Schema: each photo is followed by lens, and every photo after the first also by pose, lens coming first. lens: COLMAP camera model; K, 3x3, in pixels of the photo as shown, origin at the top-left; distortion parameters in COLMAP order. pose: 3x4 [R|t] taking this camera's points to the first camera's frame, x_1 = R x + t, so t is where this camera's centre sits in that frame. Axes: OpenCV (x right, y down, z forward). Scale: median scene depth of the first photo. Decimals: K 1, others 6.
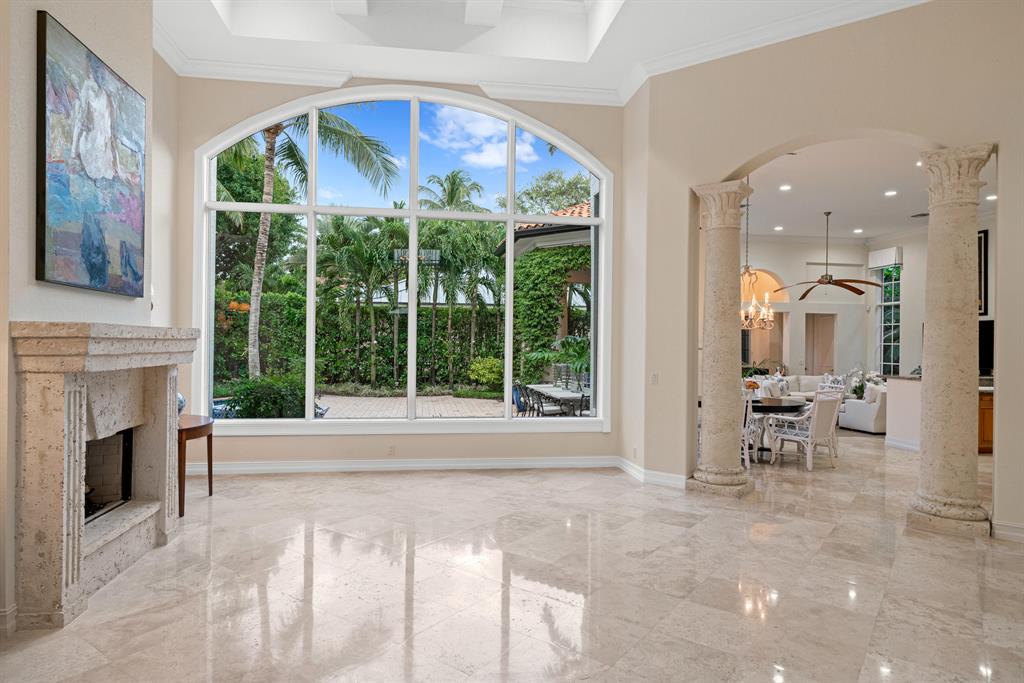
lens RADIAL K [[598.6, 0, 512.0], [0, 598.6, 341.5], [0, 0, 1]] dist [-0.002547, -0.000721]
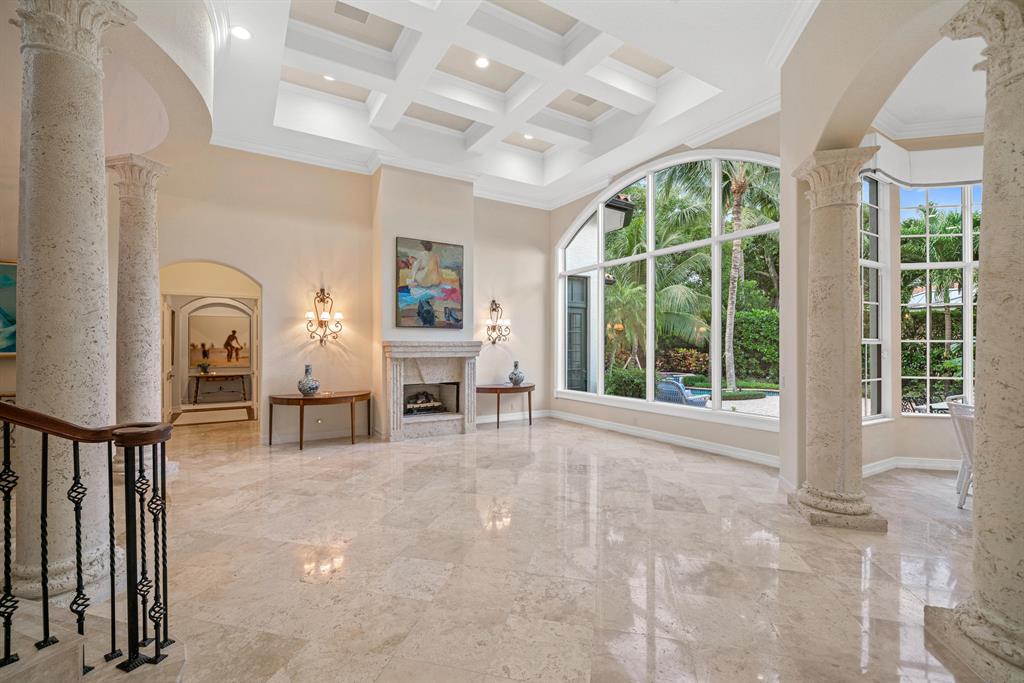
lens RADIAL K [[449.2, 0, 512.0], [0, 449.2, 341.5], [0, 0, 1]] dist [0.000578, 0.000164]
pose [[0.390141, -0.022743, -0.920474, 0.955518], [0.006623, 0.999738, -0.021894, 0.015212], [0.920731, 0.002445, 0.390190, 0.418714]]
